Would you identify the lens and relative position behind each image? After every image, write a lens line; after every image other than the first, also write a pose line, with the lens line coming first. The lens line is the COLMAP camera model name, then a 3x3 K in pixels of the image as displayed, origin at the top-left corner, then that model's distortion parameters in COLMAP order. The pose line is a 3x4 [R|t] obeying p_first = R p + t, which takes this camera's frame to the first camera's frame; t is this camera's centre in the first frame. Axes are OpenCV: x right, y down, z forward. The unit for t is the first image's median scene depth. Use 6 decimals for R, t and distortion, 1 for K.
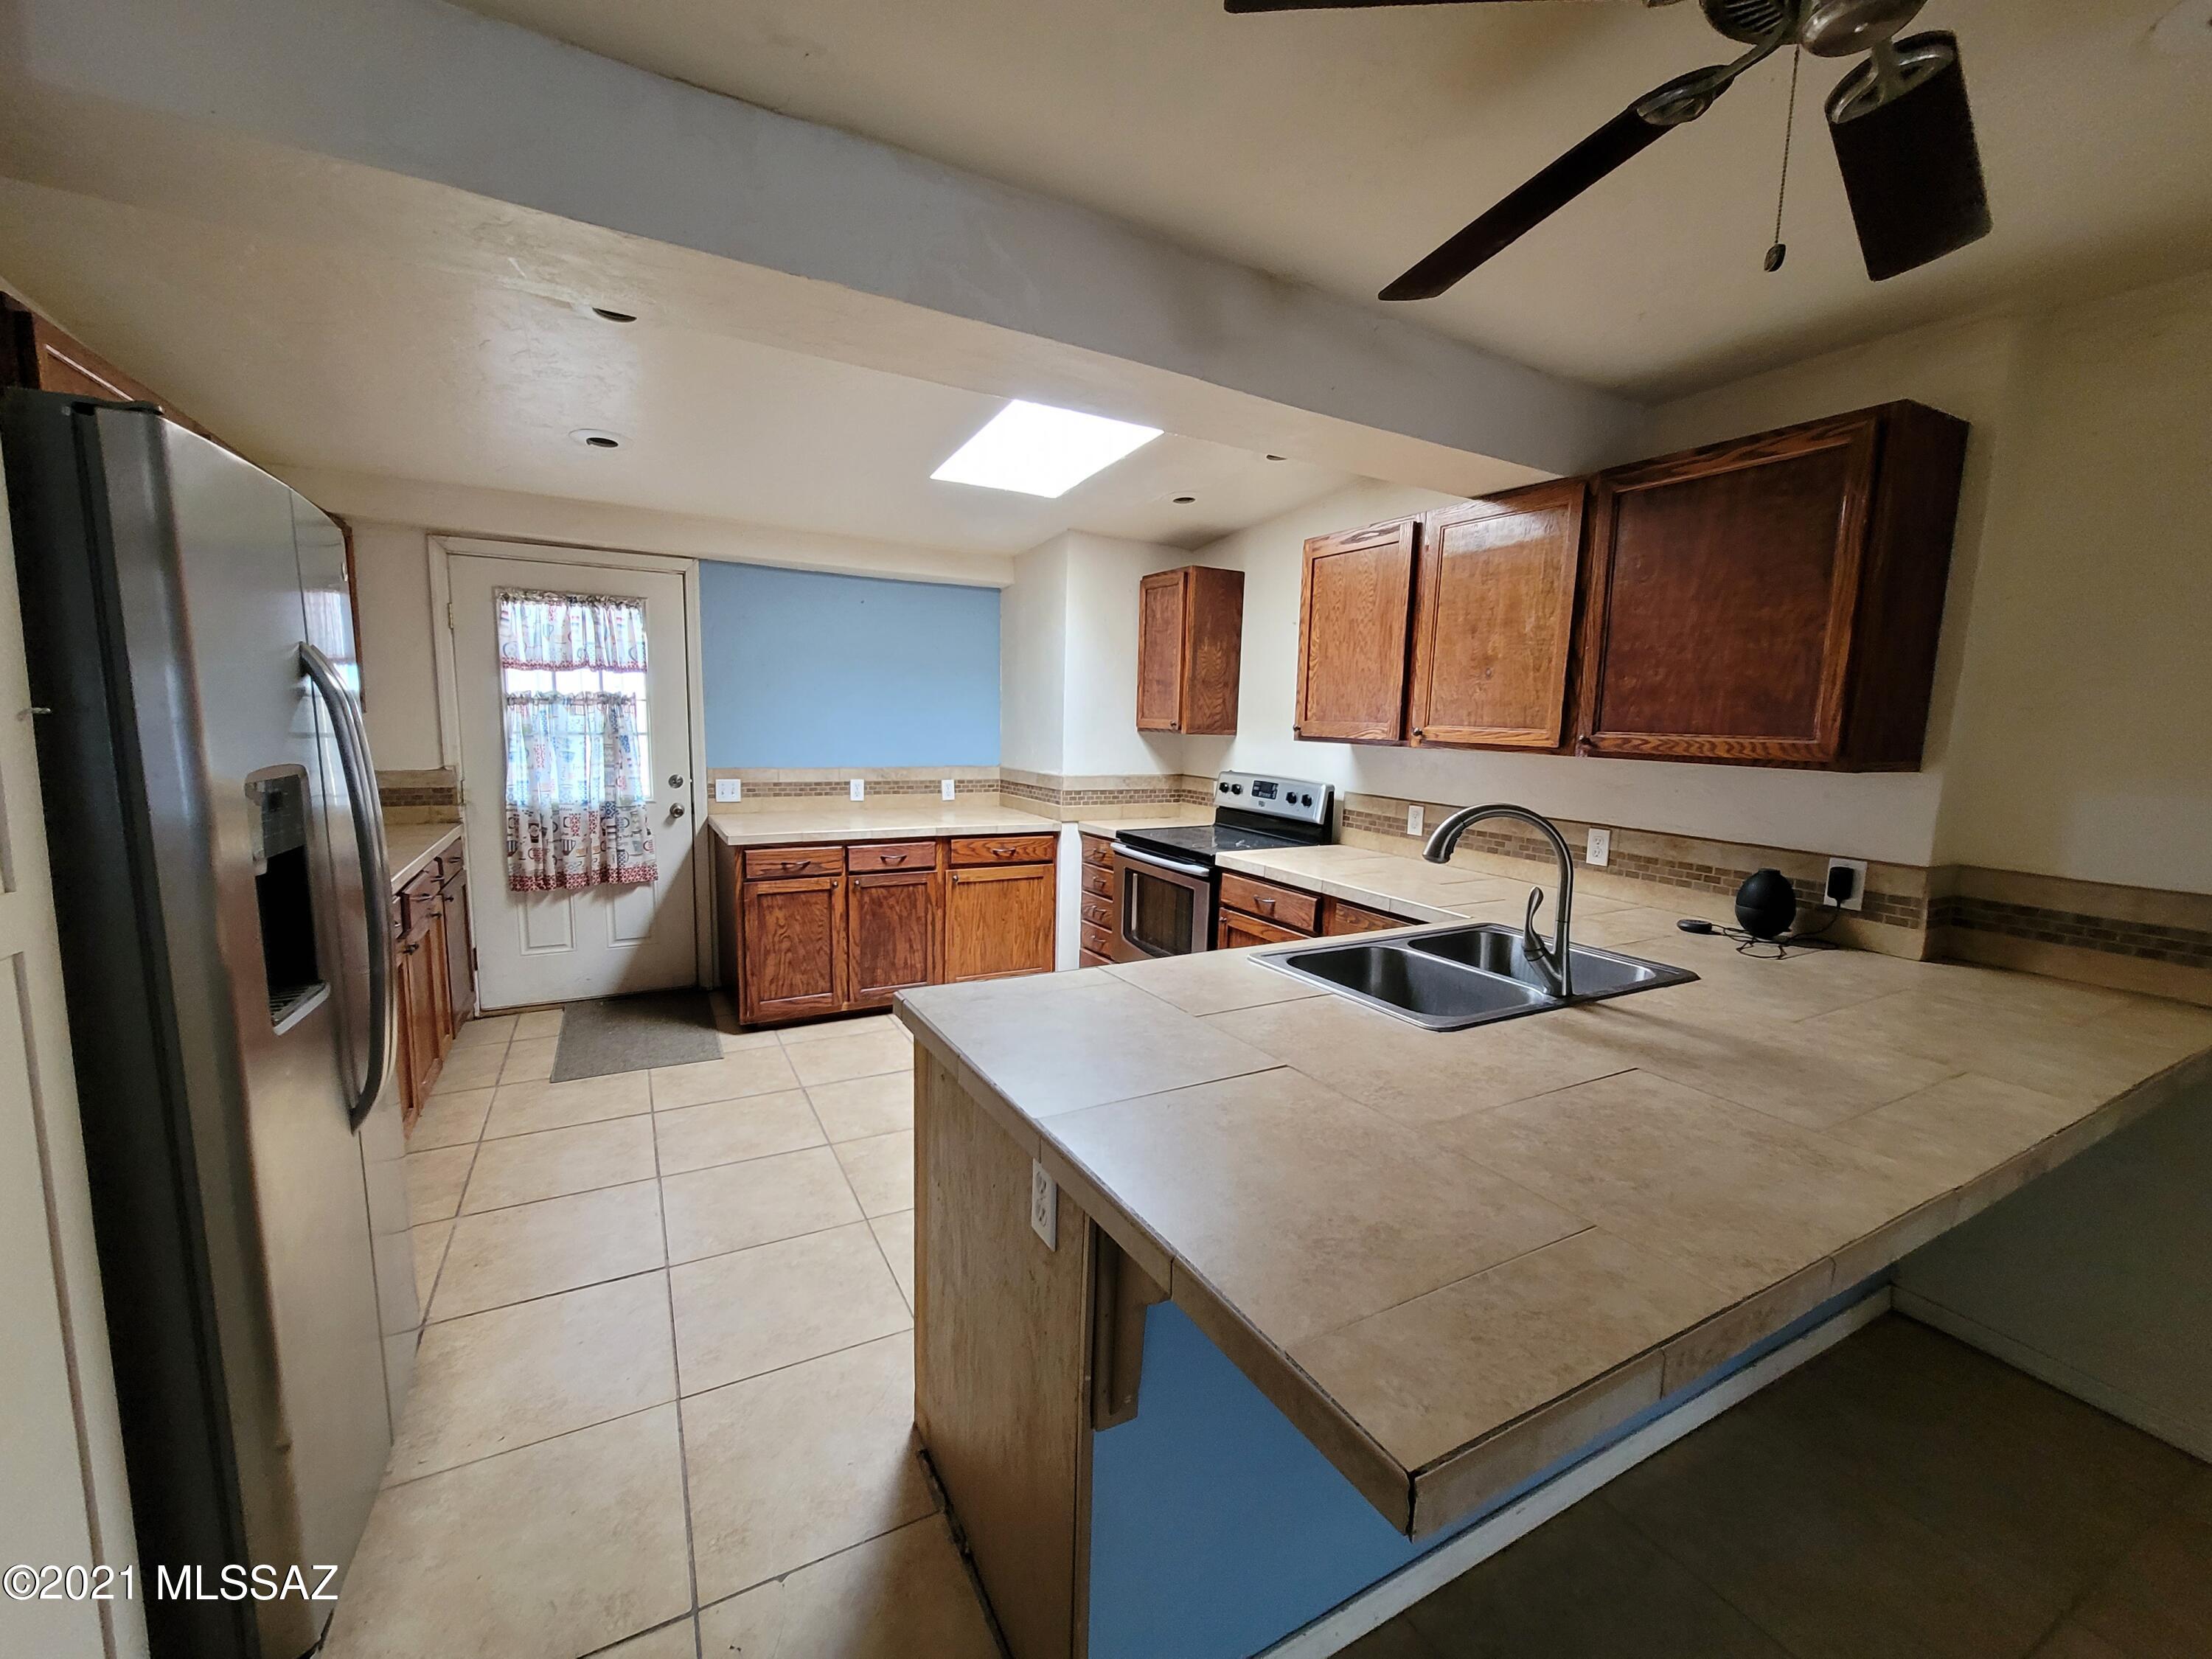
lens RADIAL K [[903.9, 0, 1112.4], [0, 903.9, 830.7], [0, 0, 1]] dist [-0.000320, -0.000630]
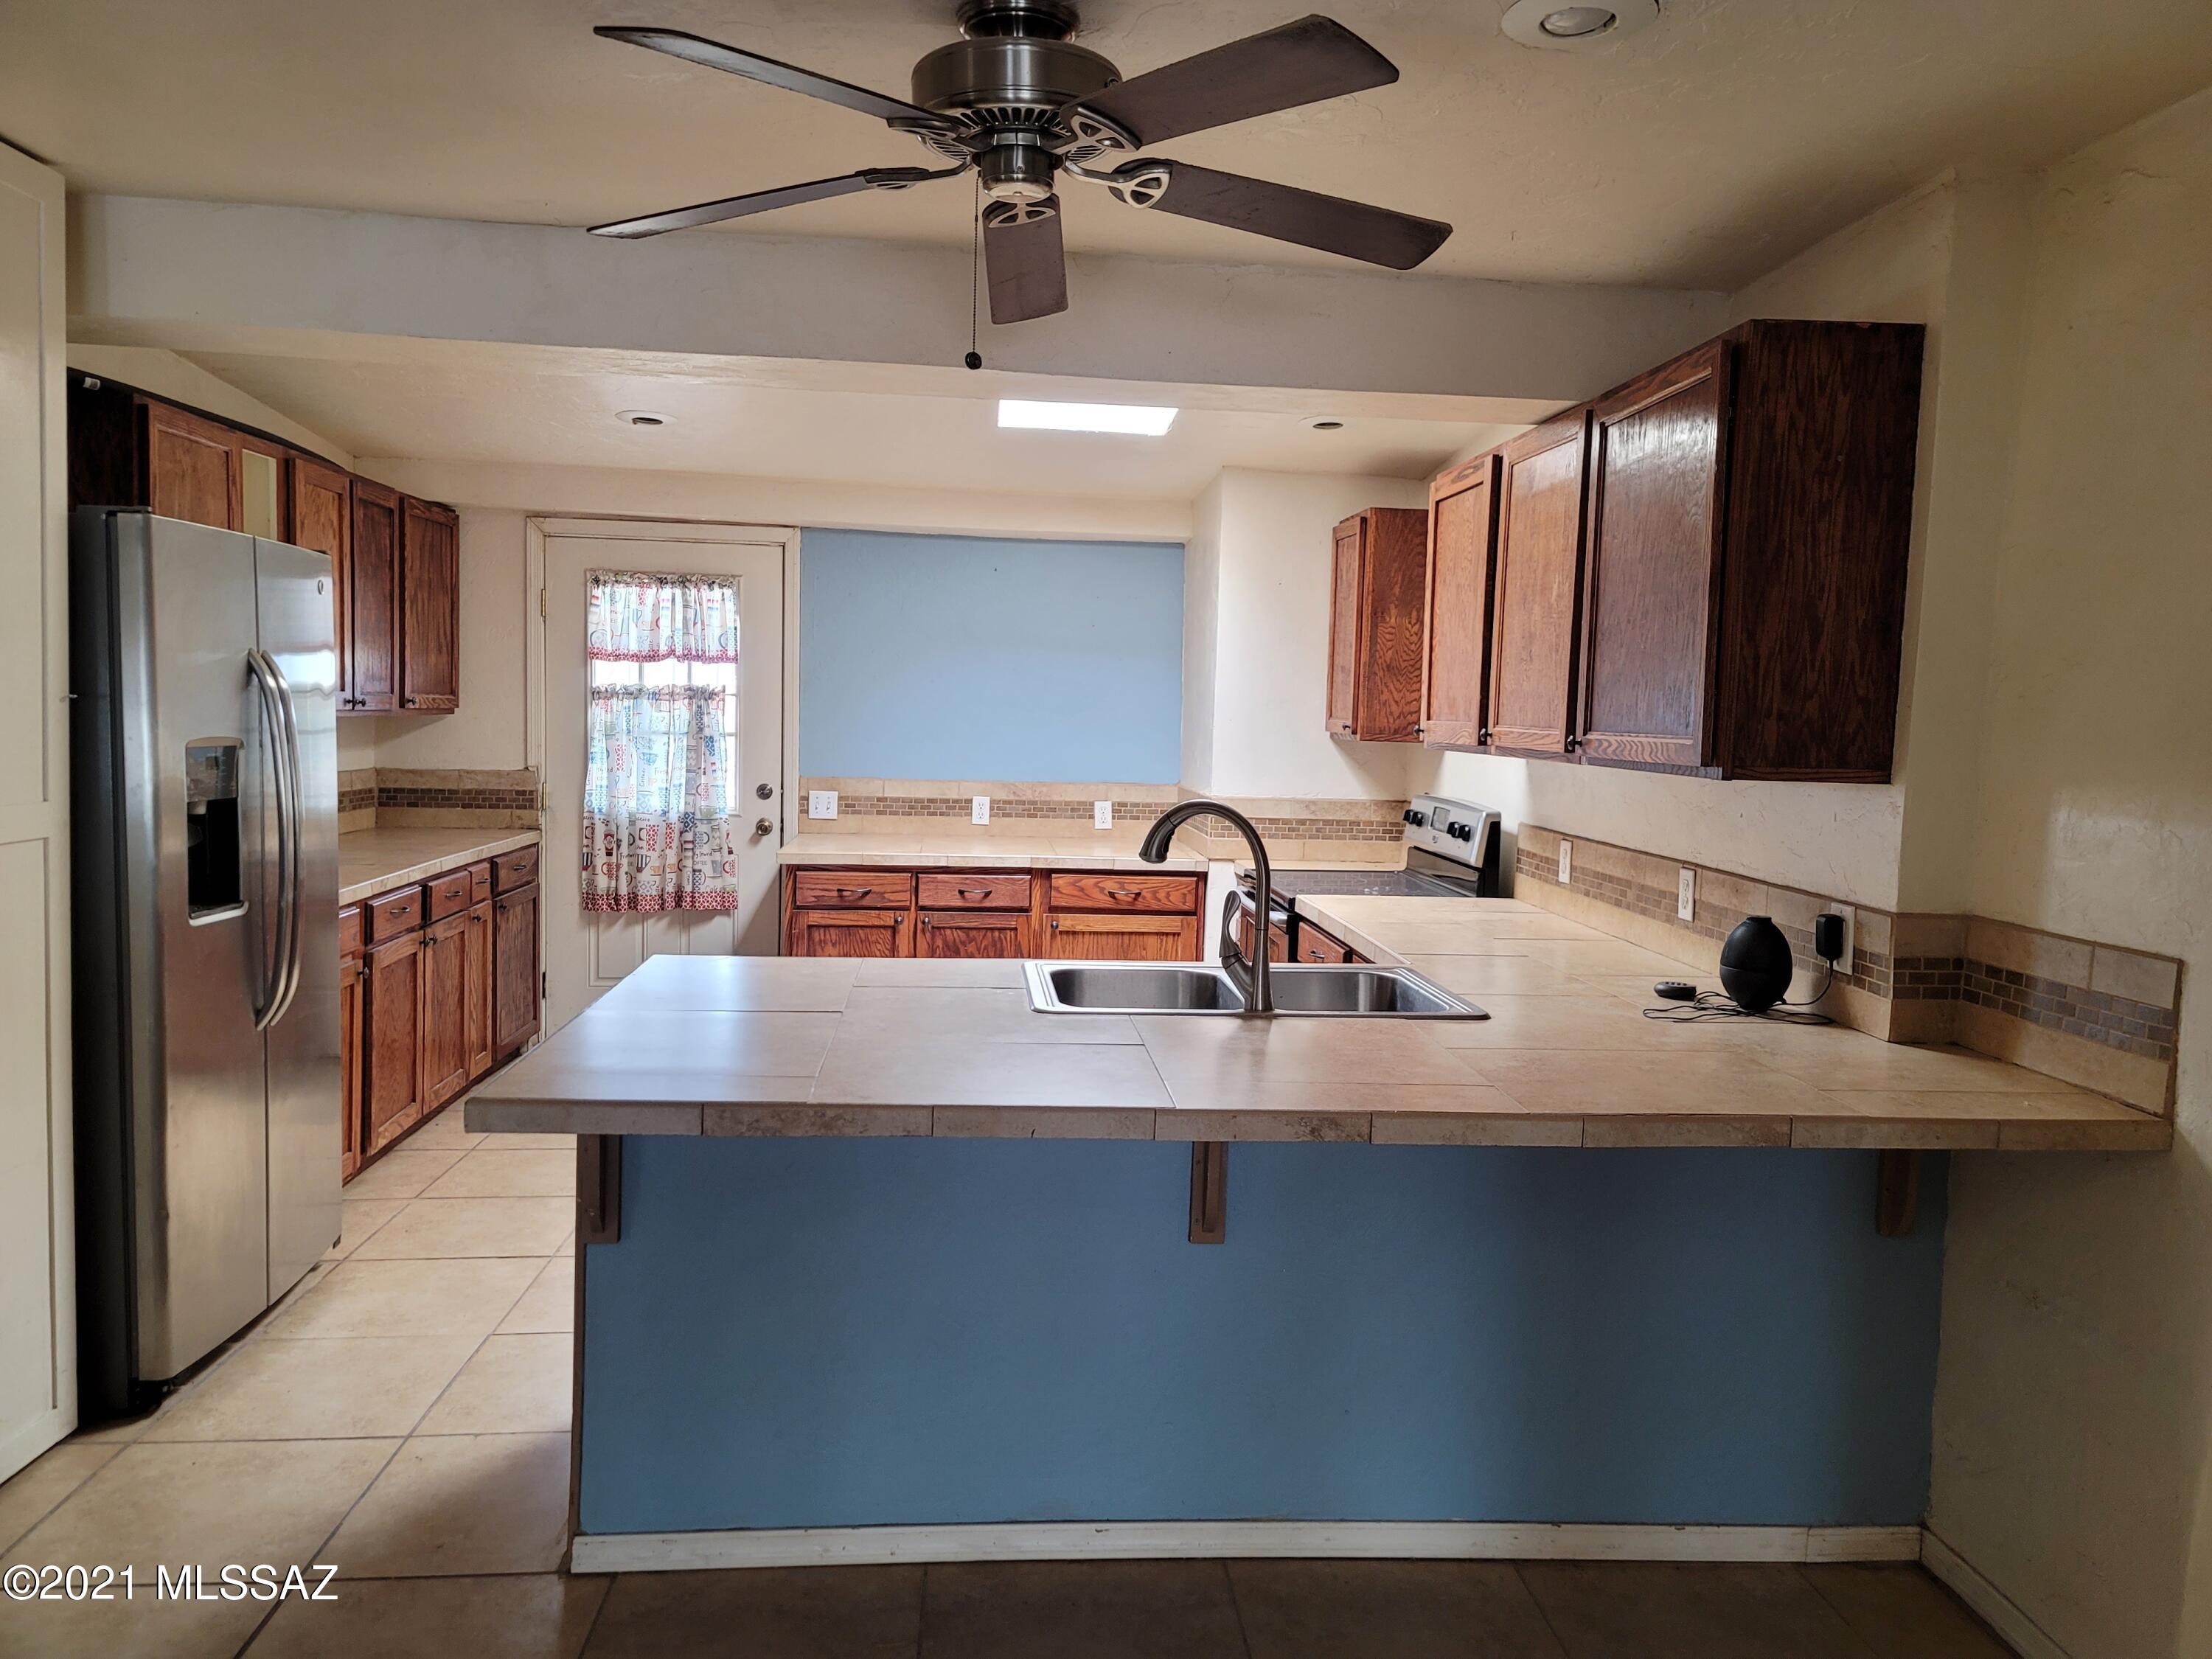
lens RADIAL K [[1620.1, 0, 1130.9], [0, 1620.1, 807.7], [0, 0, 1]] dist [0.088174, -0.001274]
pose [[0.917993, 0.025479, -0.395776, 0.450135], [-0.054822, 0.996506, -0.063005, 0.038529], [0.392788, 0.079535, 0.916183, -0.256089]]
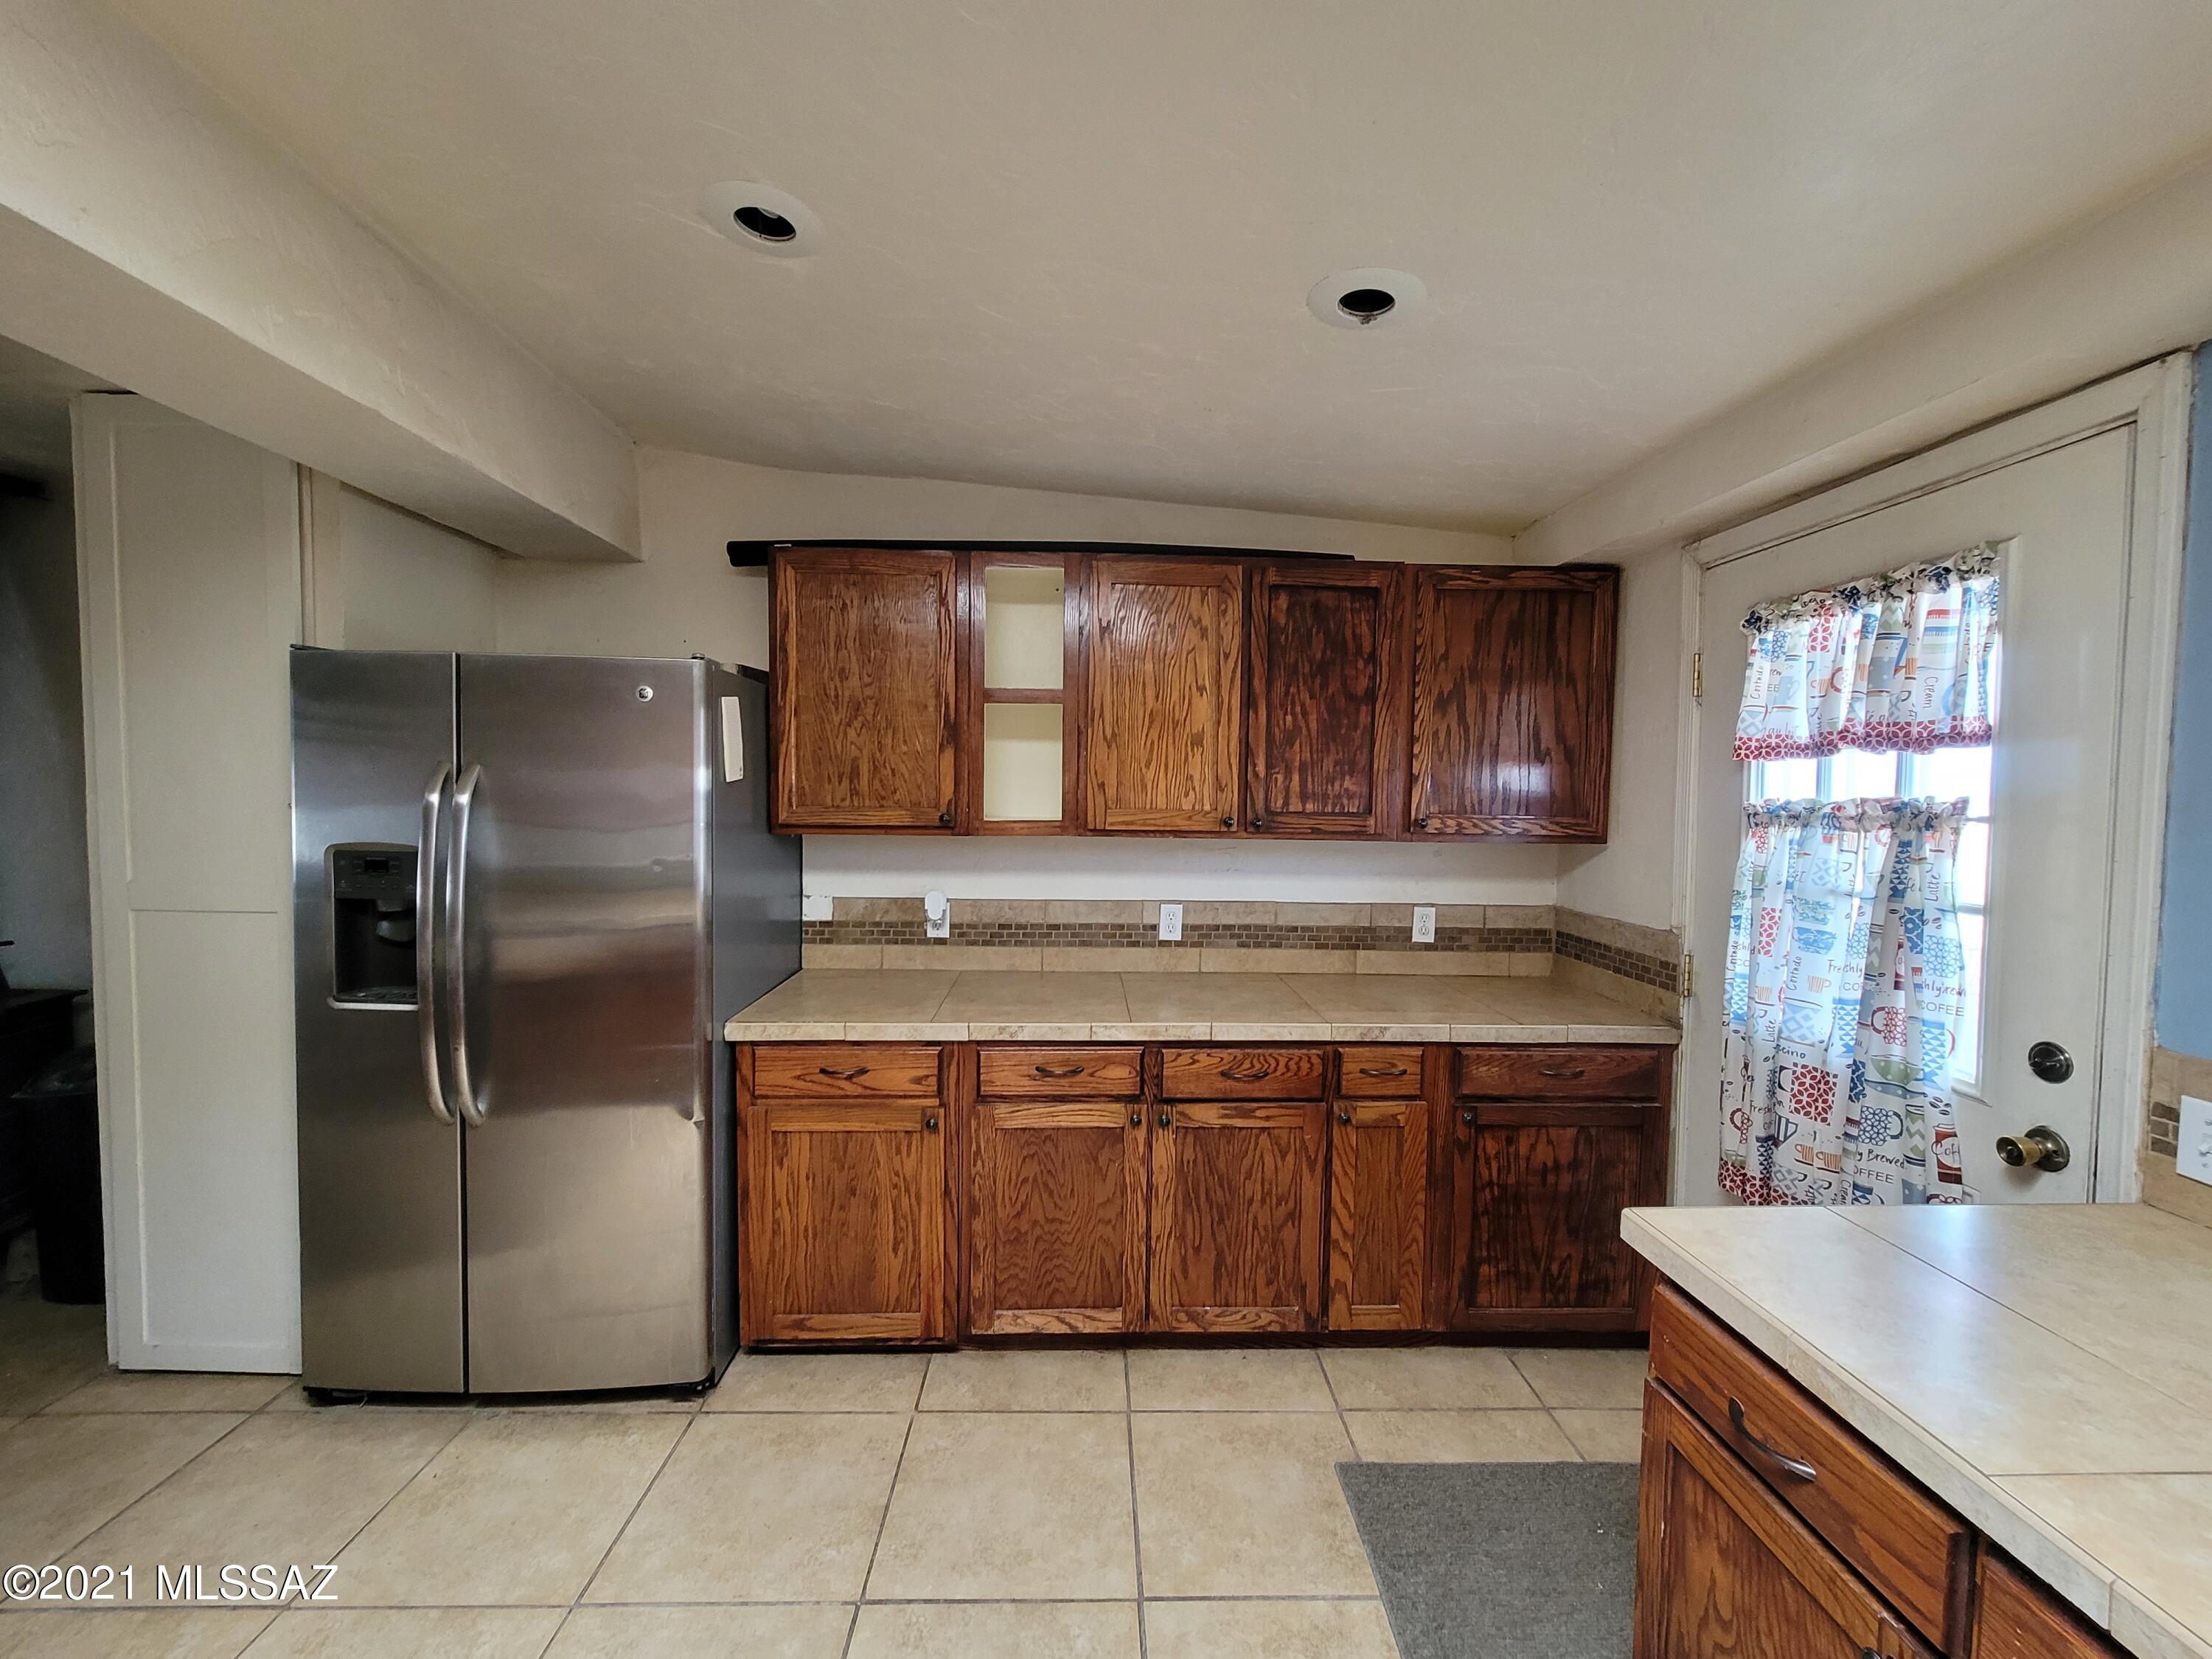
lens RADIAL K [[903.9, 0, 1112.4], [0, 903.9, 830.7], [0, 0, 1]] dist [-0.000320, -0.000630]
pose [[-0.454028, 0.011611, -0.890912, -0.034533], [-0.136023, 0.987291, 0.082187, -0.127294], [0.880543, 0.158500, -0.446678, 0.890852]]
